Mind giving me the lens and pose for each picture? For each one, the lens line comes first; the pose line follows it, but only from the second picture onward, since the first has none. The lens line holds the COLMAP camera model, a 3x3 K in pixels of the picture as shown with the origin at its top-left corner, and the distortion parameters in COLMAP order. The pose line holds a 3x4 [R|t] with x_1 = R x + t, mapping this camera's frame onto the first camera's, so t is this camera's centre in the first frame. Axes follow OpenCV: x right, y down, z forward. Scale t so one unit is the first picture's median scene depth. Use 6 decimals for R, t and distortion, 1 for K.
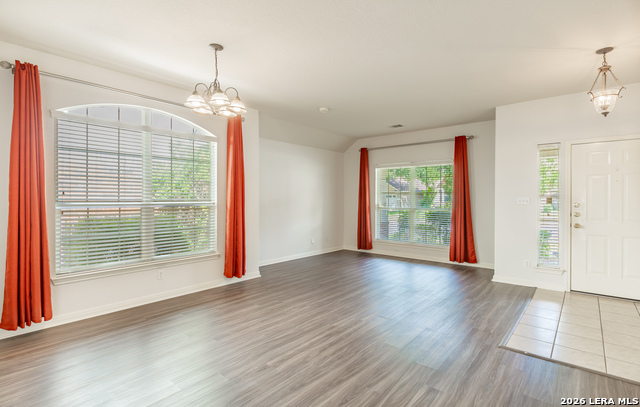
lens RADIAL K [[300.9, 0, 318.5], [0, 300.9, 201.7], [0, 0, 1]] dist [0.000058, 0.000095]
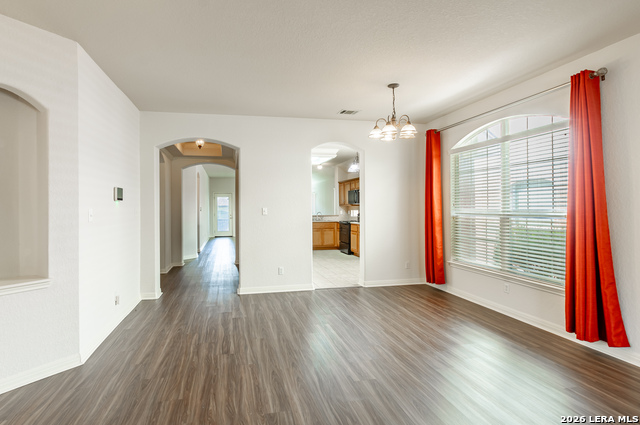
lens RADIAL K [[307.1, 0, 317.4], [0, 307.1, 209.6], [0, 0, 1]] dist [0.011244, 0.001383]
pose [[-0.537102, 0.005410, -0.843500, 0.865697], [0.003129, 0.999985, 0.004421, -0.024614], [0.843511, -0.000265, -0.537111, 1.358336]]
